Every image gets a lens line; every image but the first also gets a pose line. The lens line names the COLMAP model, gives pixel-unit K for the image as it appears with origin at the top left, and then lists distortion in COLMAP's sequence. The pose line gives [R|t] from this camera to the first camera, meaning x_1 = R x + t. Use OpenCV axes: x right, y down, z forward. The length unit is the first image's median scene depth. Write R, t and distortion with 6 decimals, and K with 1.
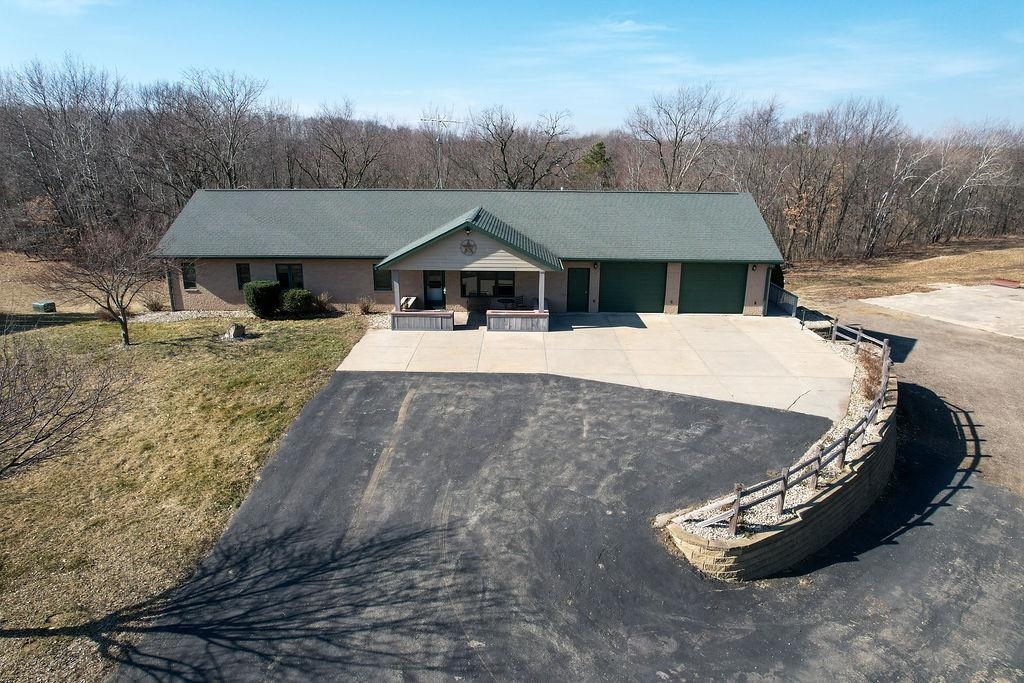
lens RADIAL K [[653.0, 0, 516.7], [0, 653.0, 361.5], [0, 0, 1]] dist [-0.084108, 0.073674]
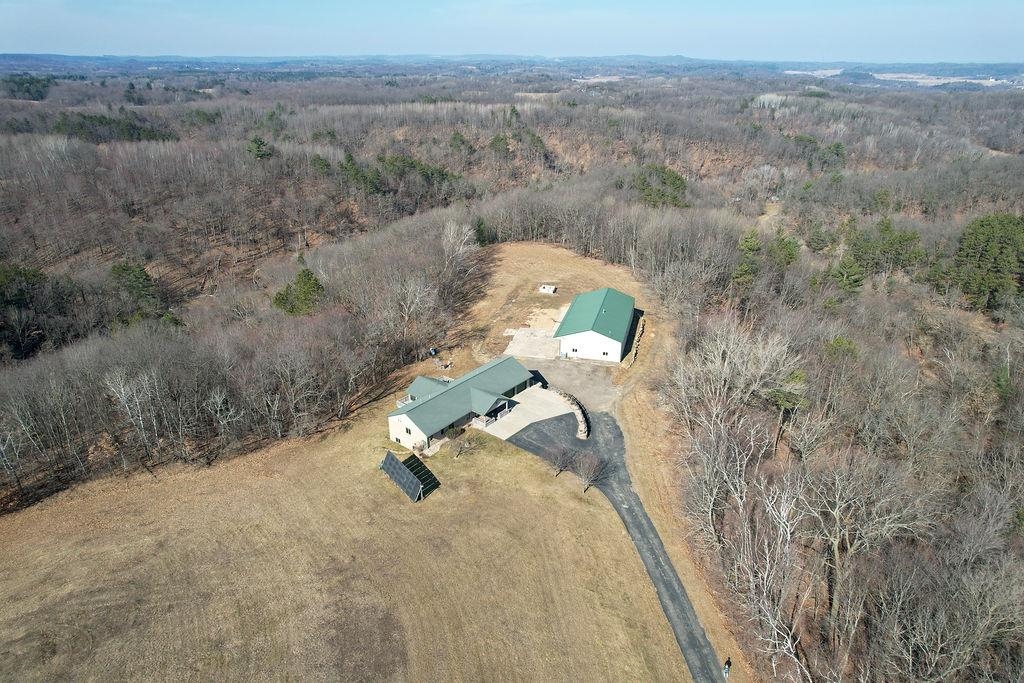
lens RADIAL K [[653.0, 0, 516.7], [0, 653.0, 361.5], [0, 0, 1]] dist [-0.084108, 0.073674]
pose [[0.616531, -0.346761, 0.706857, -3.115097], [0.241656, 0.937797, 0.249276, -1.557832], [-0.749328, 0.017130, 0.661978, -2.095322]]
